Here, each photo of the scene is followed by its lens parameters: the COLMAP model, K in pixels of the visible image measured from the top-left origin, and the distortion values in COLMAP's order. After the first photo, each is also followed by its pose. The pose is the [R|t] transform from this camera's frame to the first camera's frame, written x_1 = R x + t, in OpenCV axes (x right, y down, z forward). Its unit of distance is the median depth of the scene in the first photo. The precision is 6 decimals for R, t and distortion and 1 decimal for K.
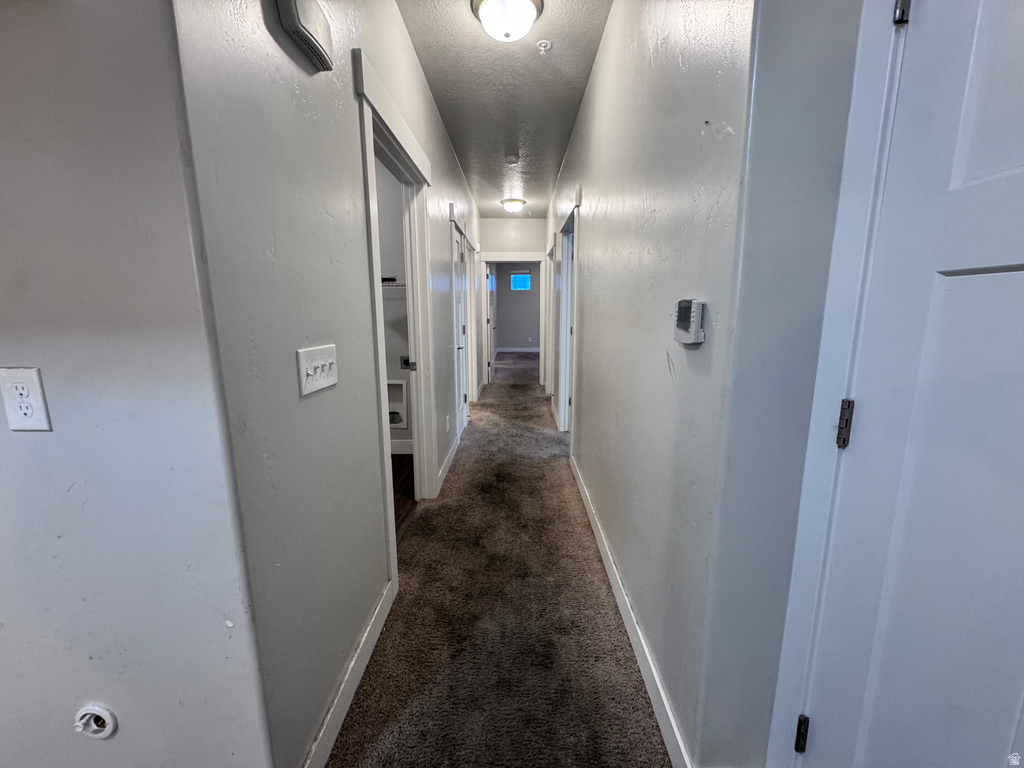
lens RADIAL K [[412.6, 0, 511.4], [0, 412.6, 381.1], [0, 0, 1]] dist [0.001392, 0.000680]
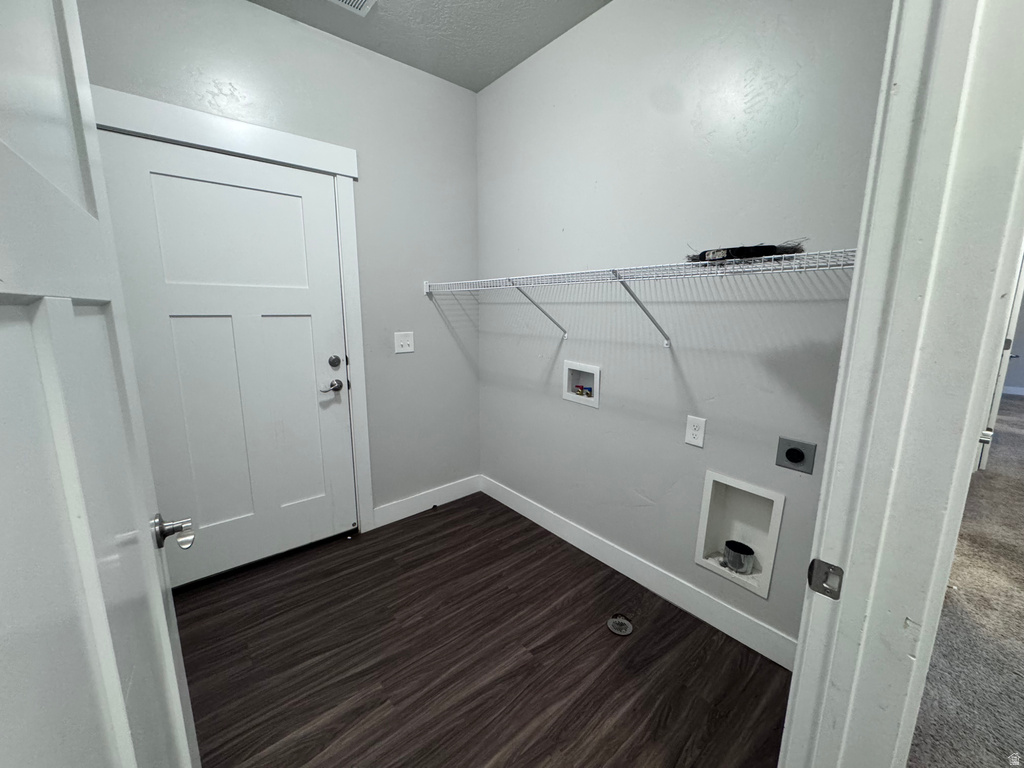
lens RADIAL K [[412.6, 0, 509.0], [0, 412.6, 381.5], [0, 0, 1]] dist [0.001392, 0.000680]
pose [[0.656140, 0.144753, -0.740626, -0.125759], [-0.138433, 0.987864, 0.070433, -0.095698], [0.741833, 0.056313, 0.668216, 0.434814]]
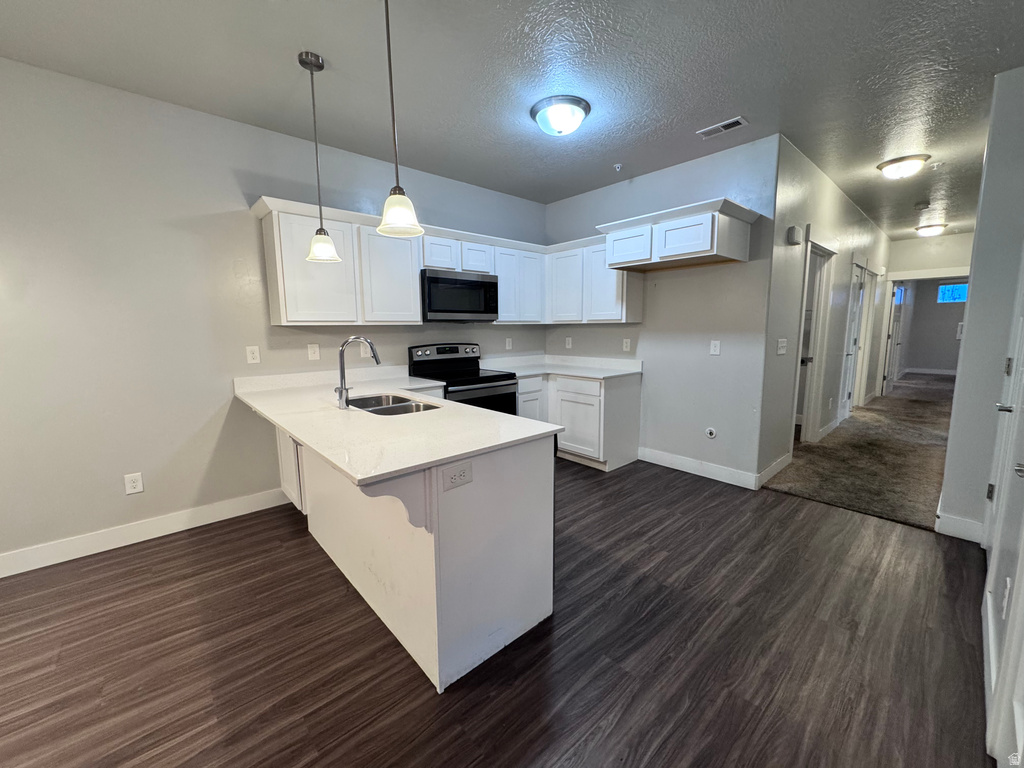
lens RADIAL K [[412.6, 0, 515.2], [0, 412.6, 381.4], [0, 0, 1]] dist [0.001392, 0.000680]
pose [[0.684217, 0.096822, -0.722823, 0.104748], [-0.122885, 0.992282, 0.016595, 0.109968], [0.718851, 0.077470, 0.690834, -0.651680]]
